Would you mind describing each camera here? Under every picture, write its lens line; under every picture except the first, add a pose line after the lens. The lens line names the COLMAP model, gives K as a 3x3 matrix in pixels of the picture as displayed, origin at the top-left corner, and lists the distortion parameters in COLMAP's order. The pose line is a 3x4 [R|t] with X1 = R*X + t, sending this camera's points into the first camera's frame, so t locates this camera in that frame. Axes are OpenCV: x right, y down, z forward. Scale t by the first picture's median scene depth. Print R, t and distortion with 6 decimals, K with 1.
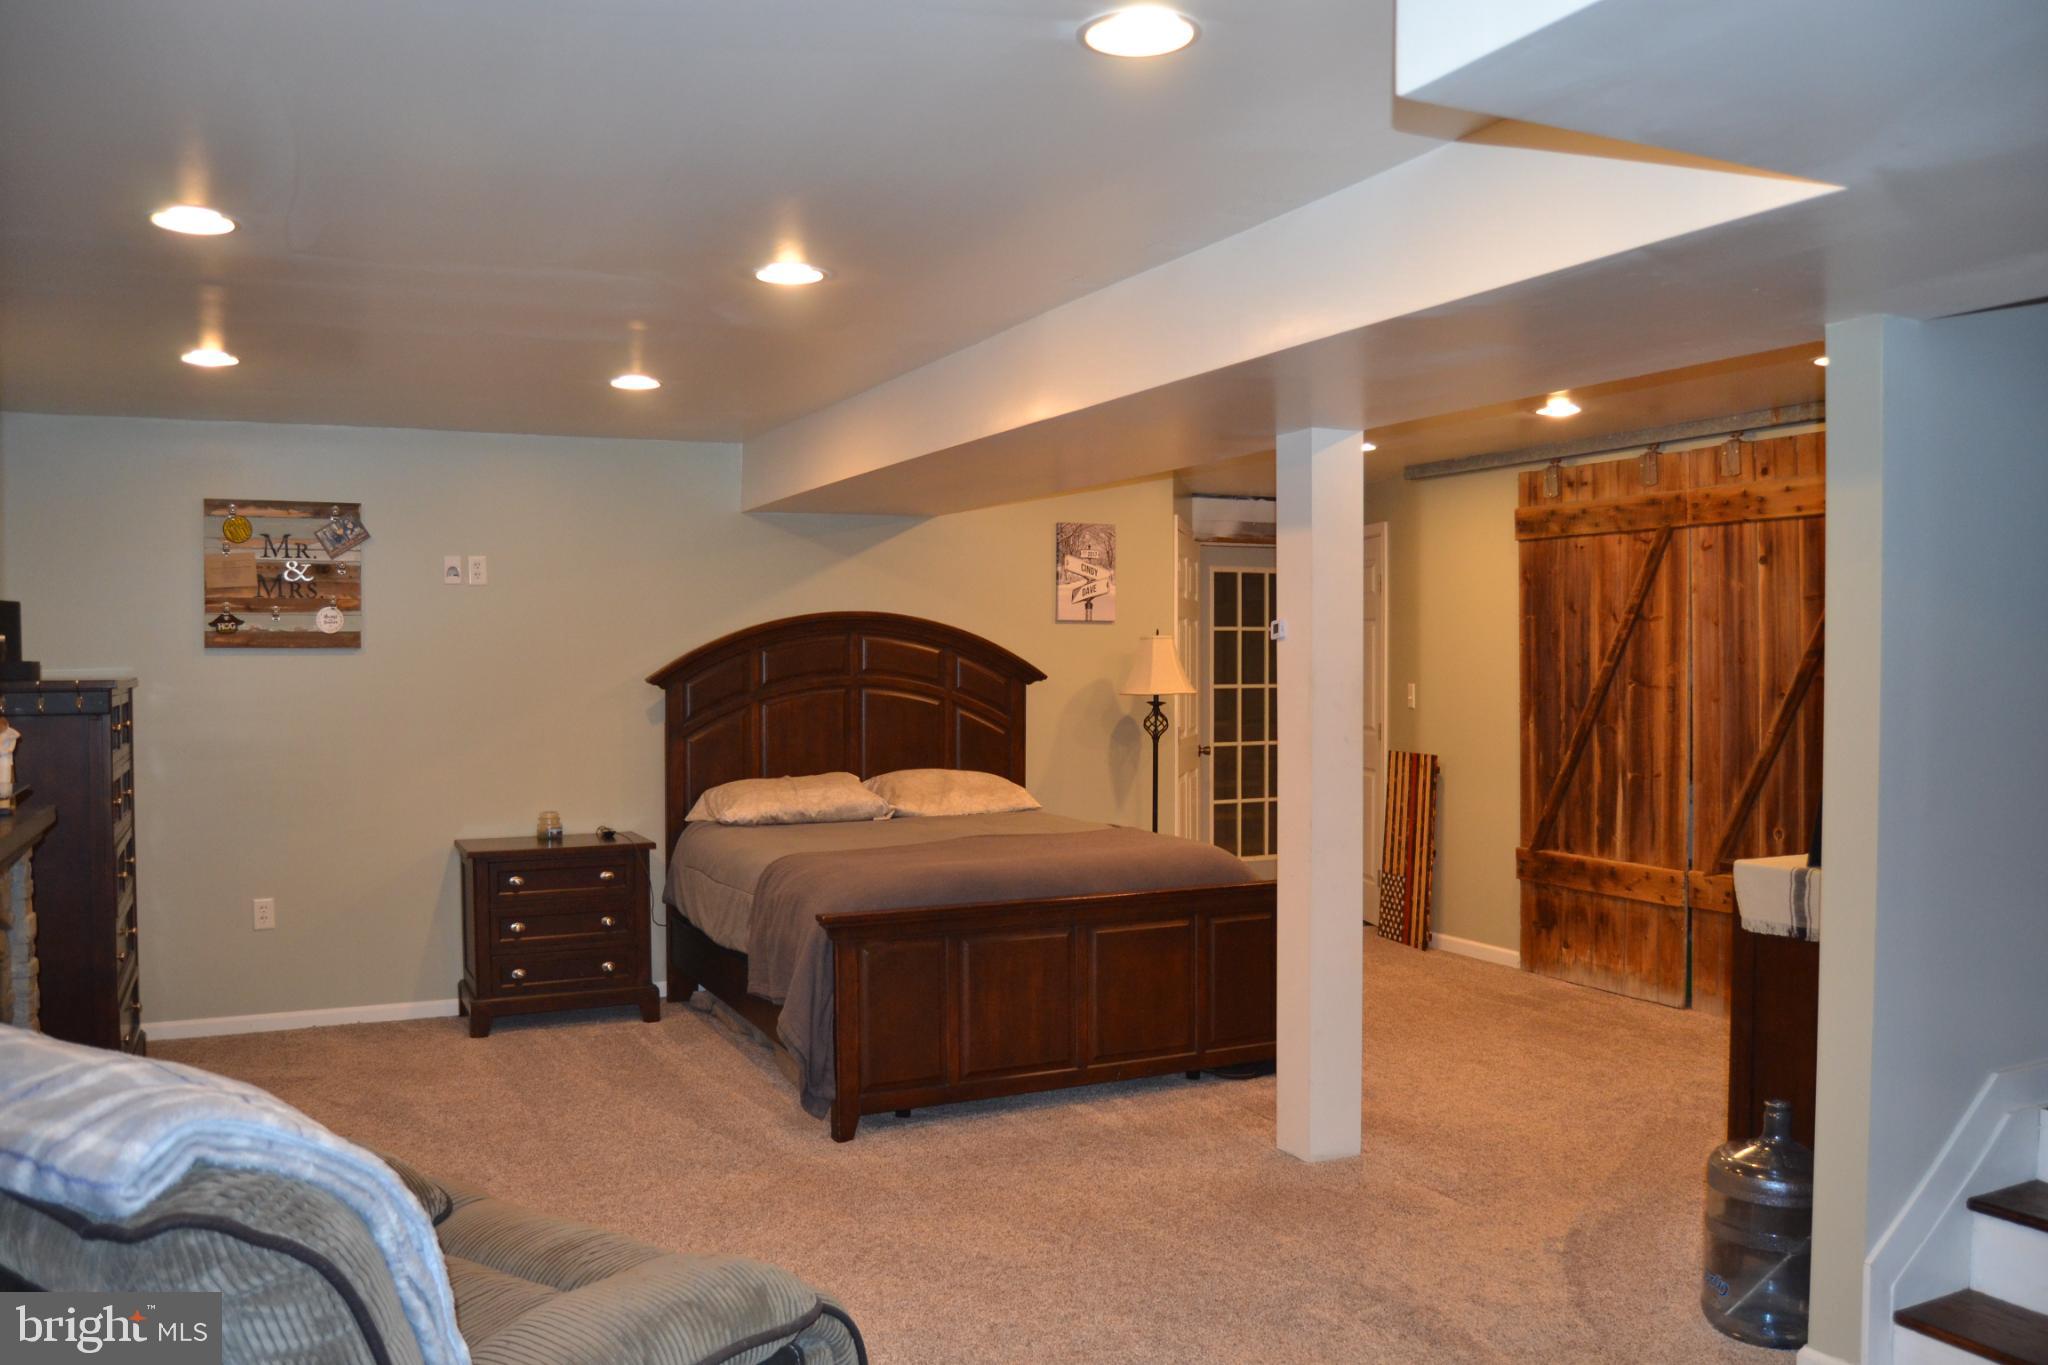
lens RADIAL K [[1634.8, 0, 1011.4], [0, 1634.8, 693.3], [0, 0, 1]] dist [-0.096436, 0.037664]
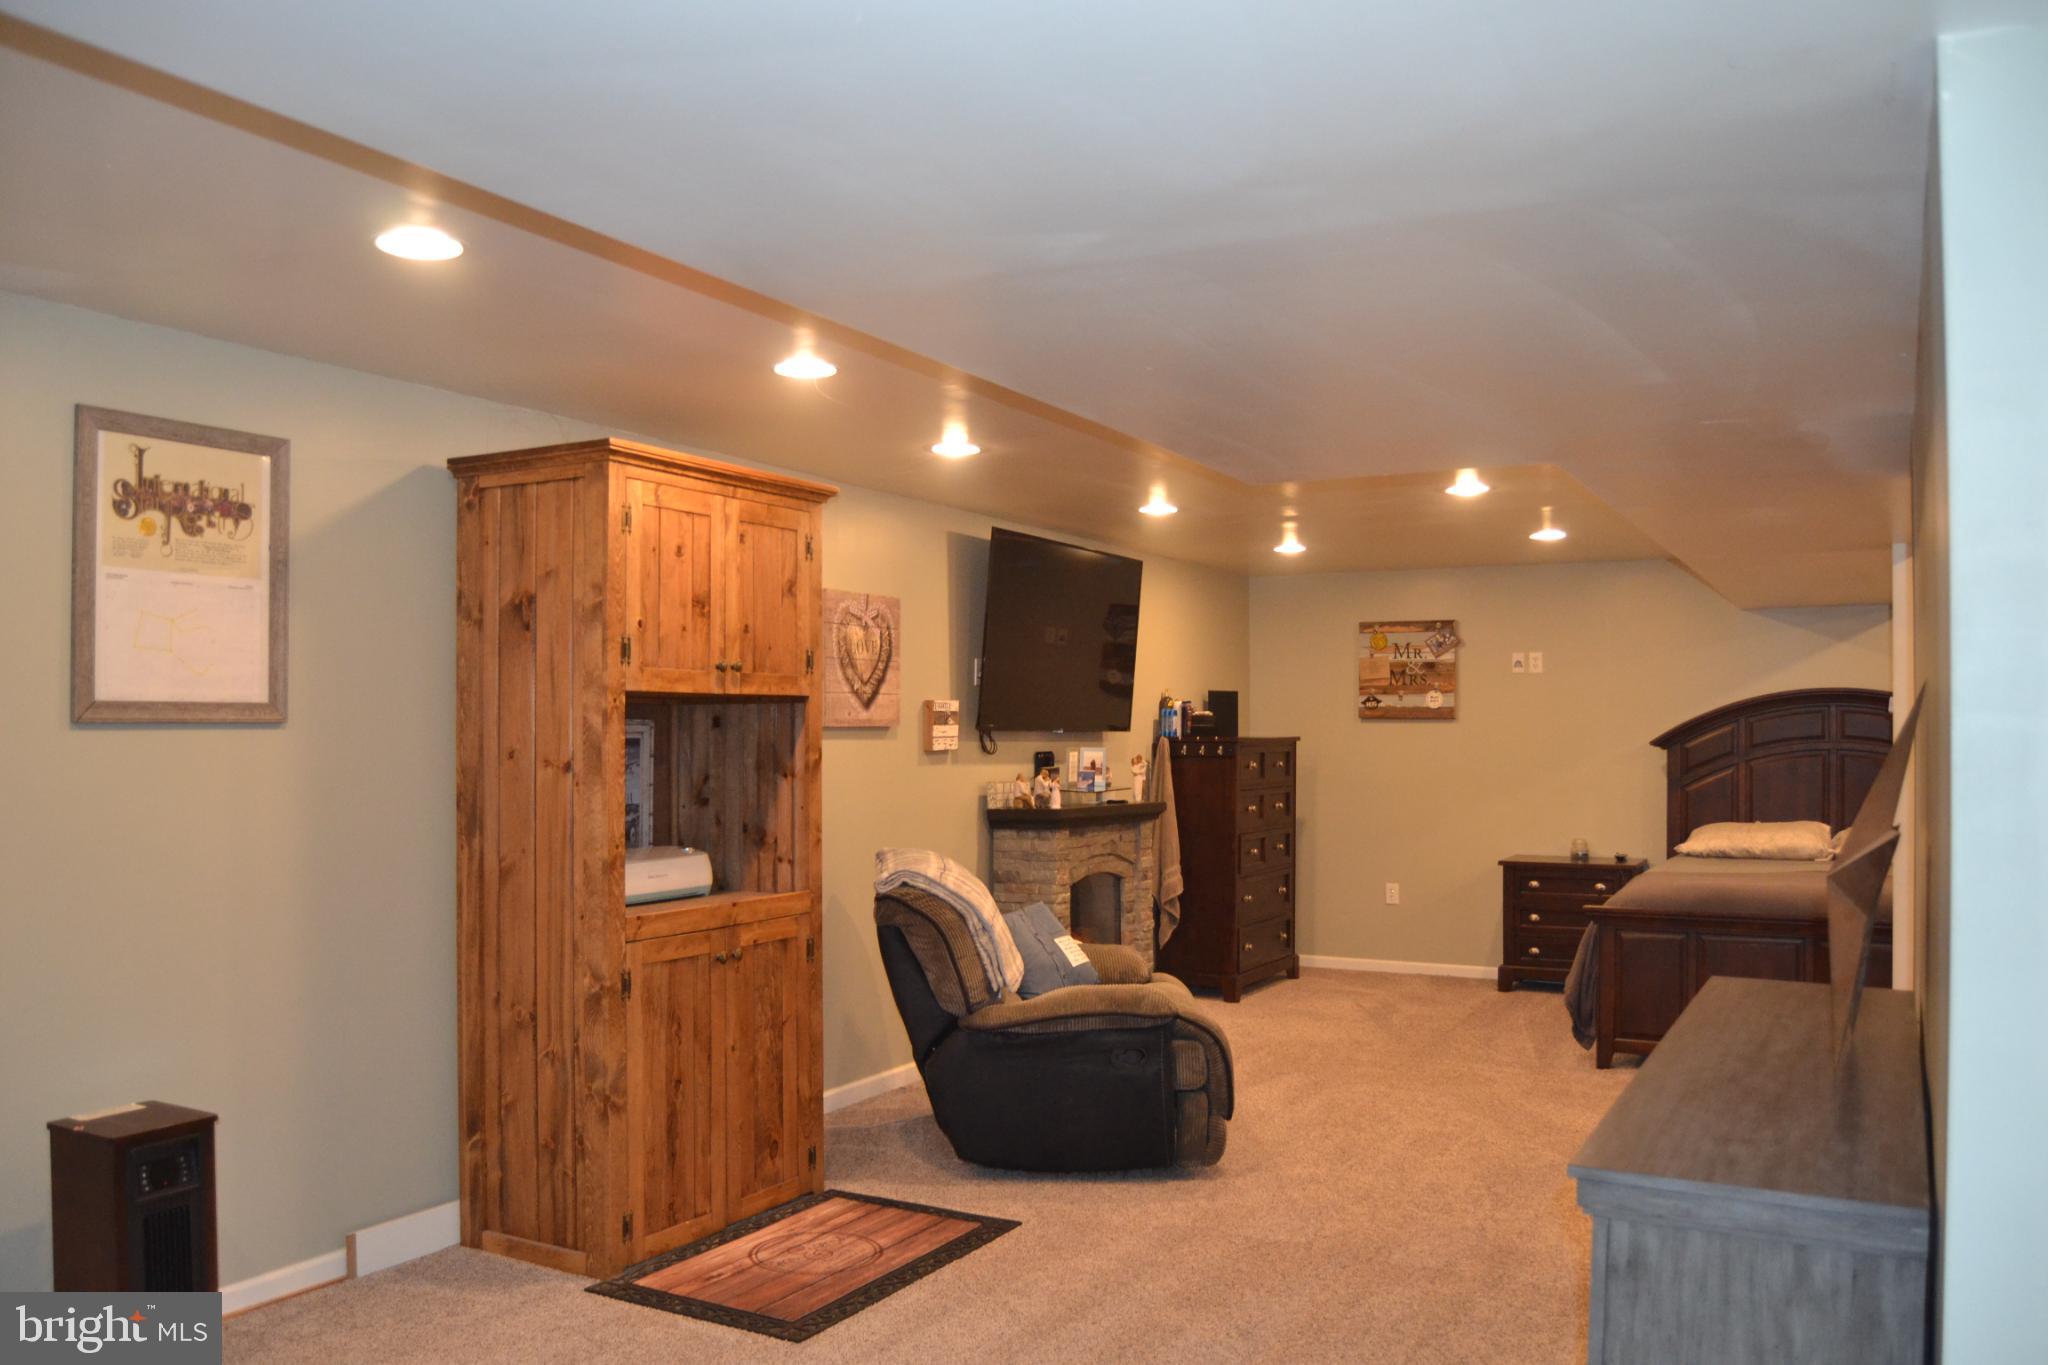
lens RADIAL K [[1634.8, 0, 1037.0], [0, 1634.8, 698.8], [0, 0, 1]] dist [-0.096436, 0.037664]
pose [[0.580240, -0.011867, -0.814359, 0.585732], [-0.022342, 0.999286, -0.030481, 0.007679], [0.814139, 0.035881, 0.579560, -0.168818]]
